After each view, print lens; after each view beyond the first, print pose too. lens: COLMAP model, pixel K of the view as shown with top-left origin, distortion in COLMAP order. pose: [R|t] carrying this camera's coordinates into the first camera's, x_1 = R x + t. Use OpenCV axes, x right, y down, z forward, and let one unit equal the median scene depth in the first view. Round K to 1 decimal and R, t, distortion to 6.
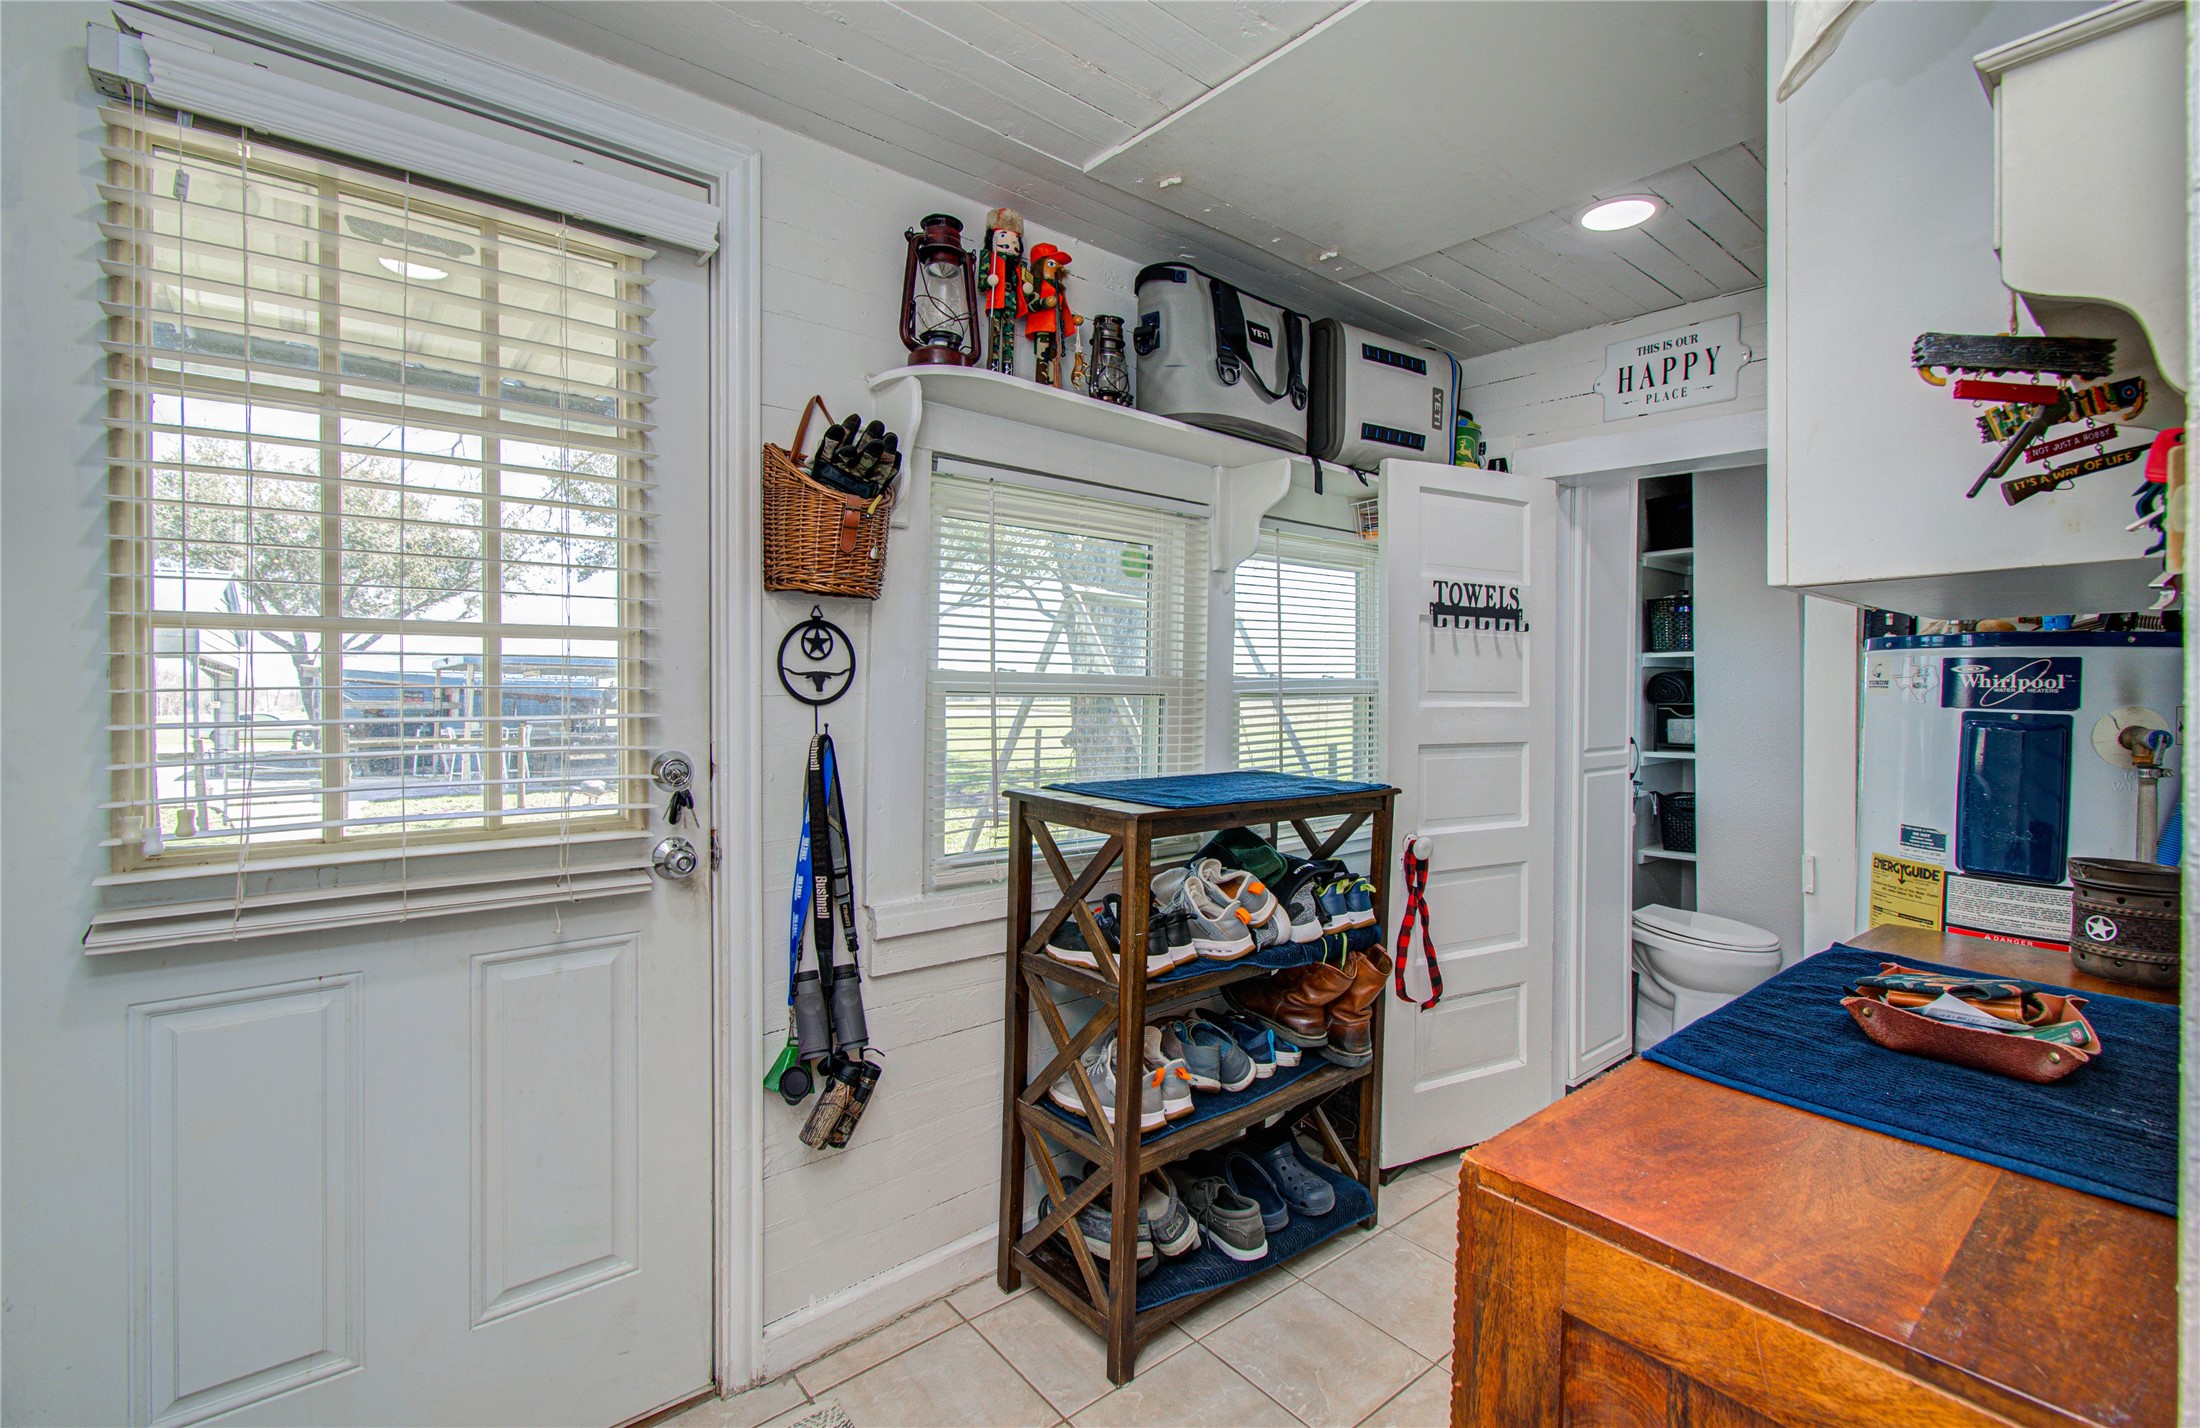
lens RADIAL K [[968.6, 0, 1078.9], [0, 968.6, 697.4], [0, 0, 1]] dist [0.004755, 0.000837]
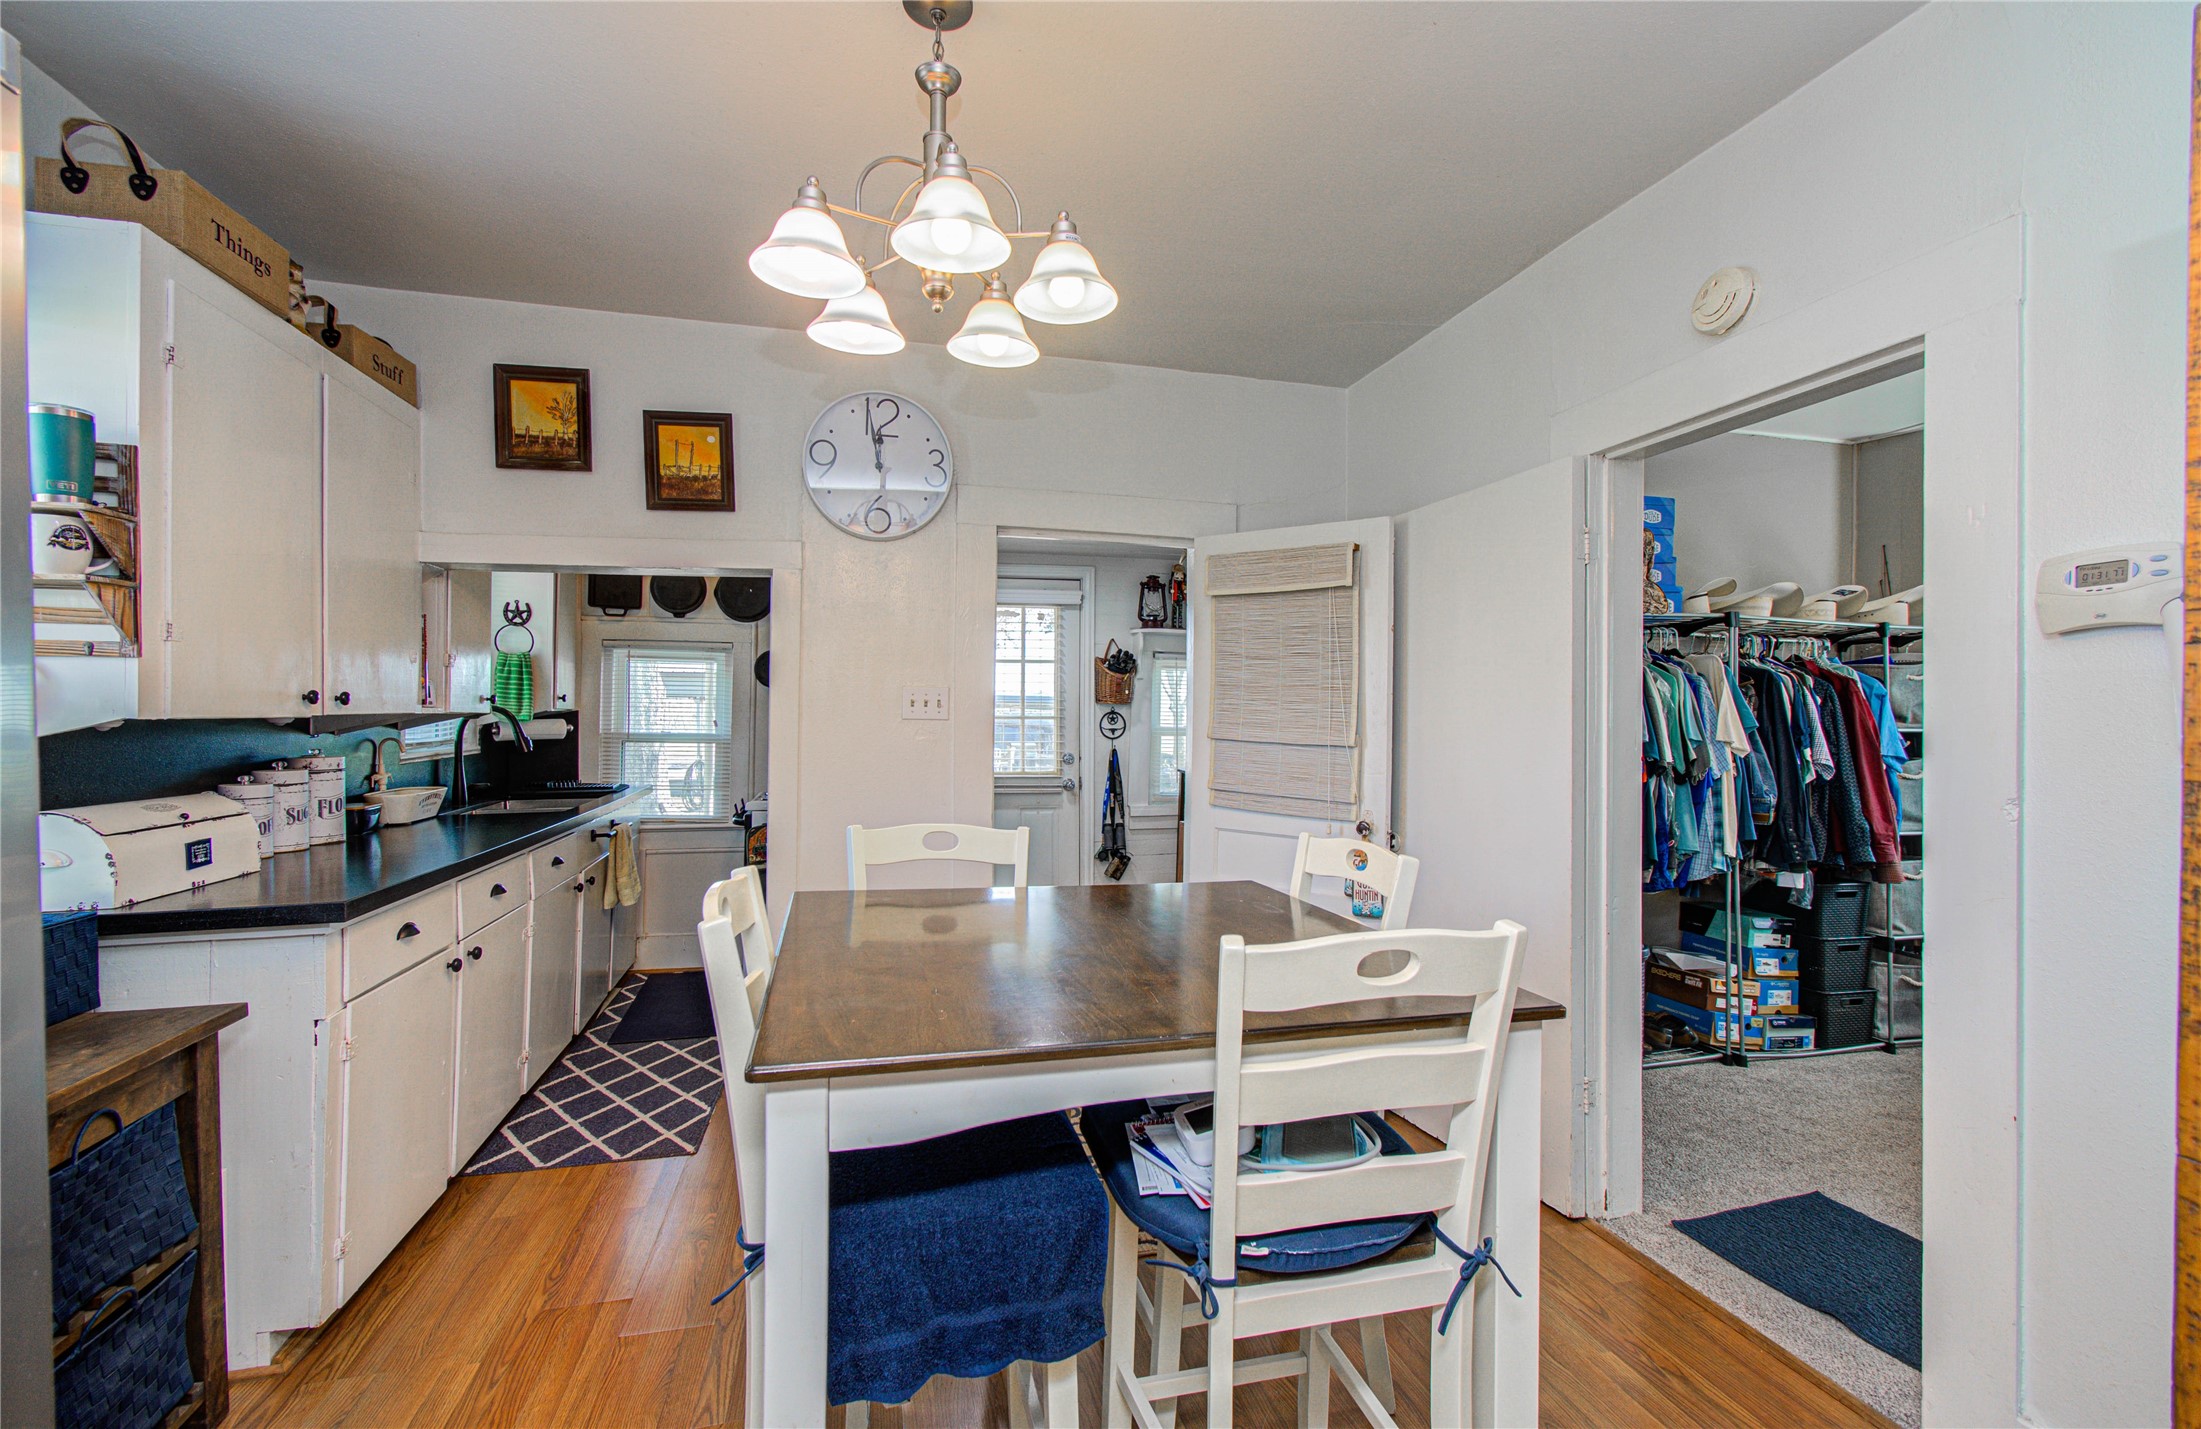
lens RADIAL K [[969.1, 0, 1079.4], [0, 969.1, 716.4], [0, 0, 1]] dist [0.004755, 0.000837]
pose [[0.915683, 0.001486, -0.401898, 0.819960], [-0.004340, 0.999971, -0.006192, -0.041954], [0.401878, 0.007414, 0.915663, -1.751116]]
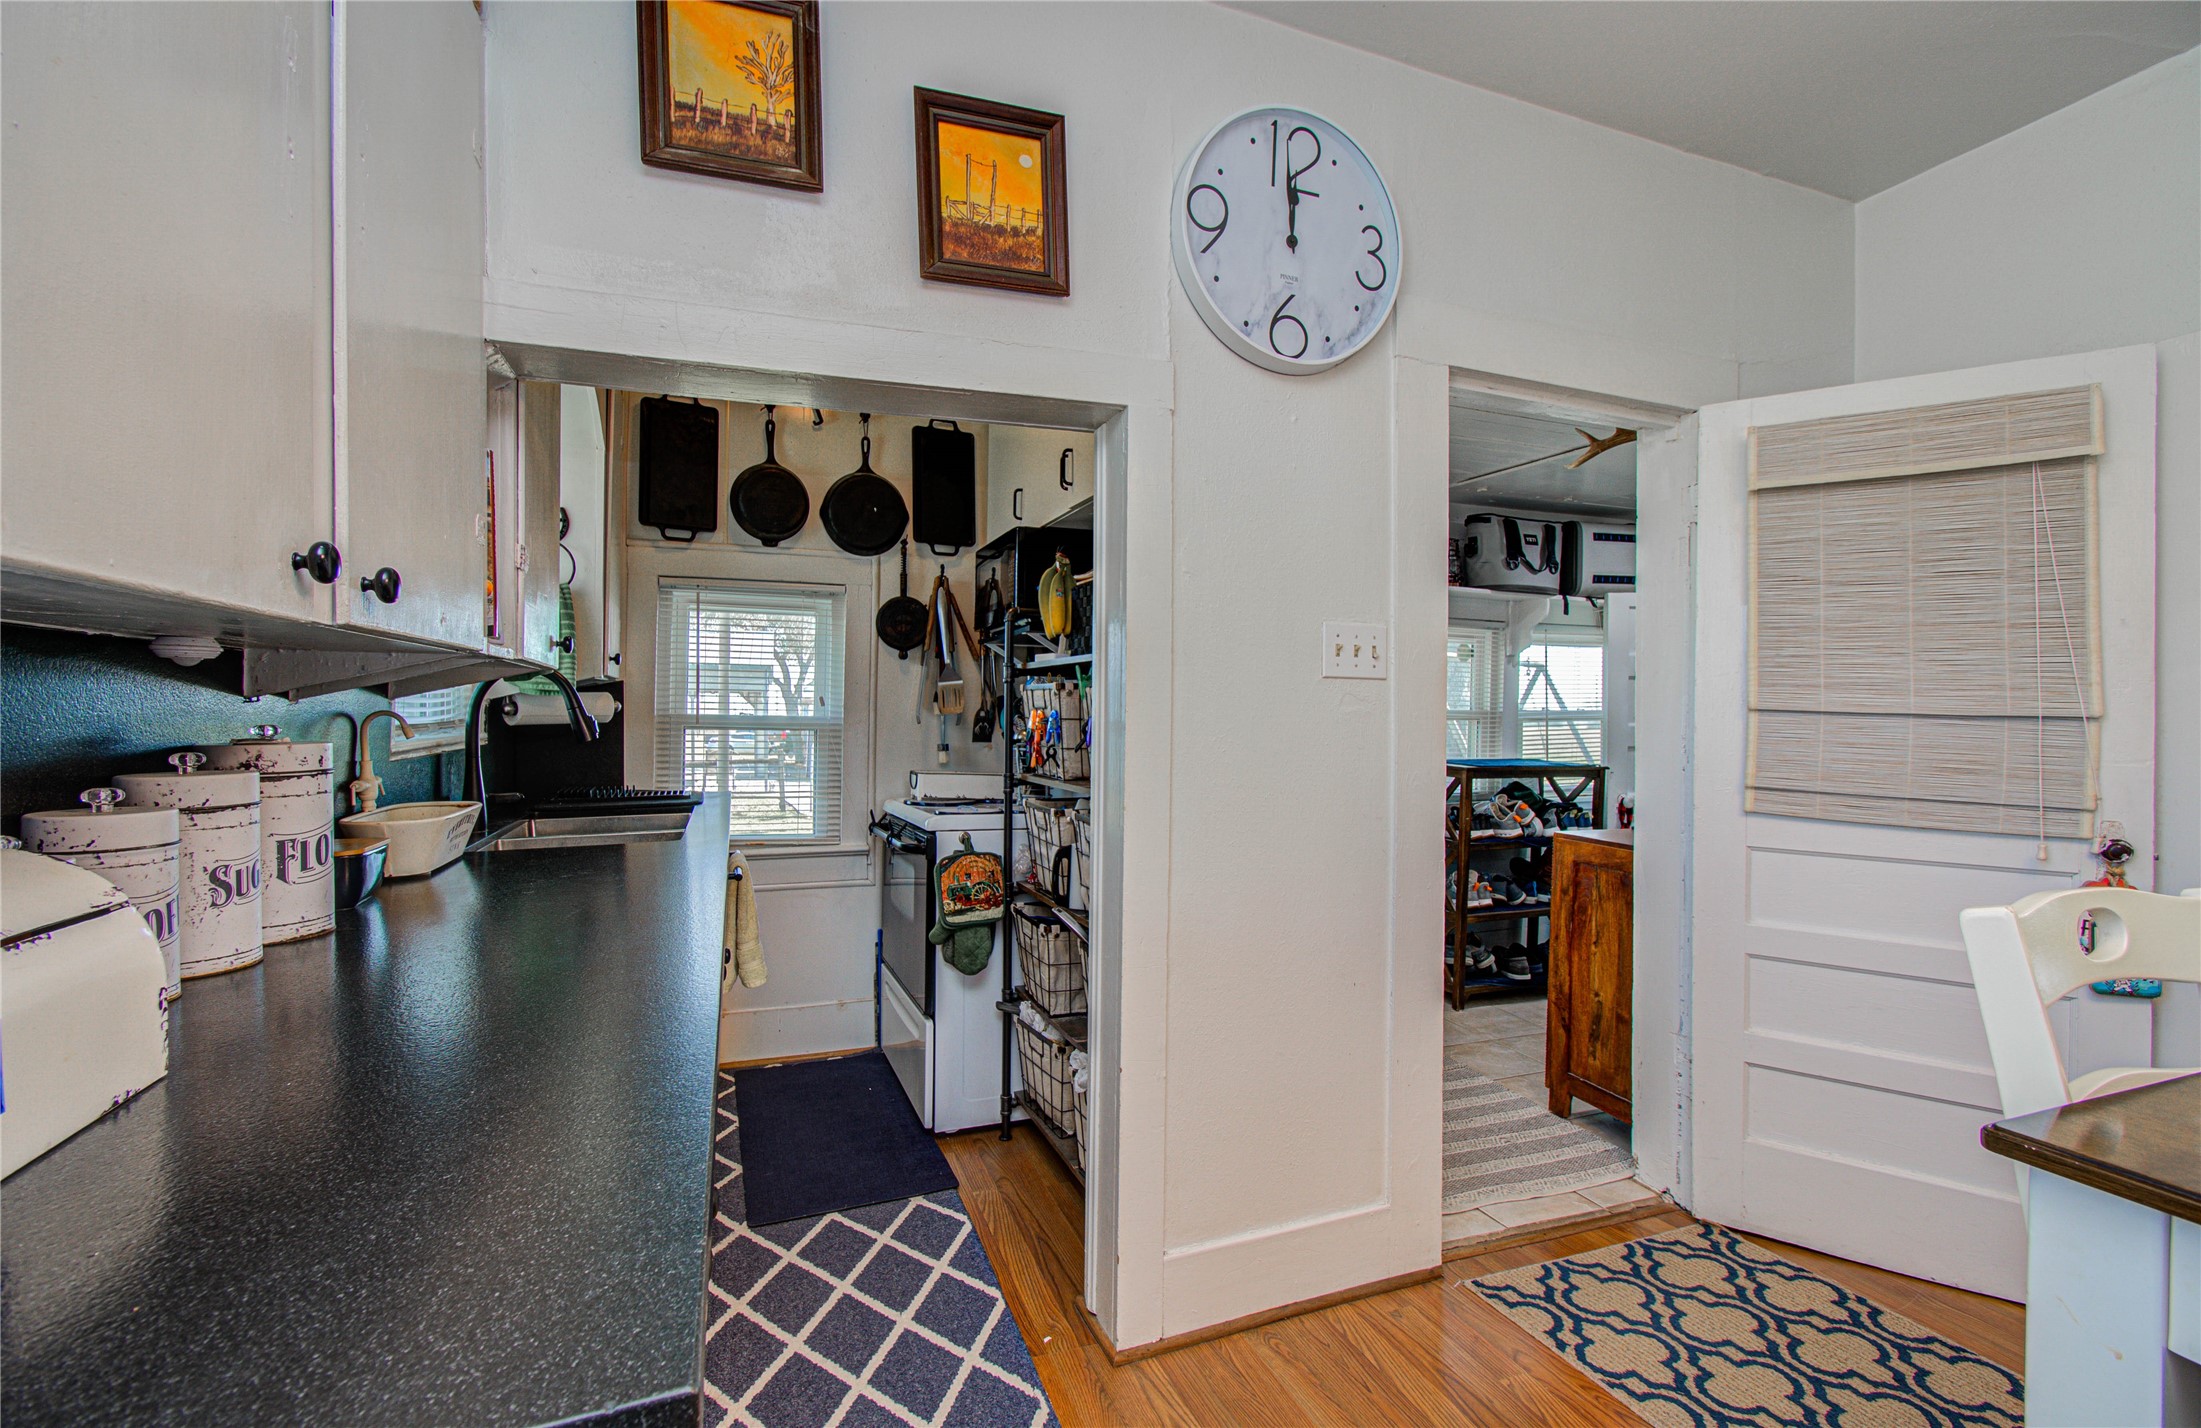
lens RADIAL K [[969.1, 0, 1105.0], [0, 969.1, 713.9], [0, 0, 1]] dist [0.004755, 0.000837]
pose [[0.957330, -0.000727, -0.288997, -0.087877], [-0.000977, 0.999983, -0.005752, -0.001628], [0.288996, 0.005789, 0.957313, -1.335638]]
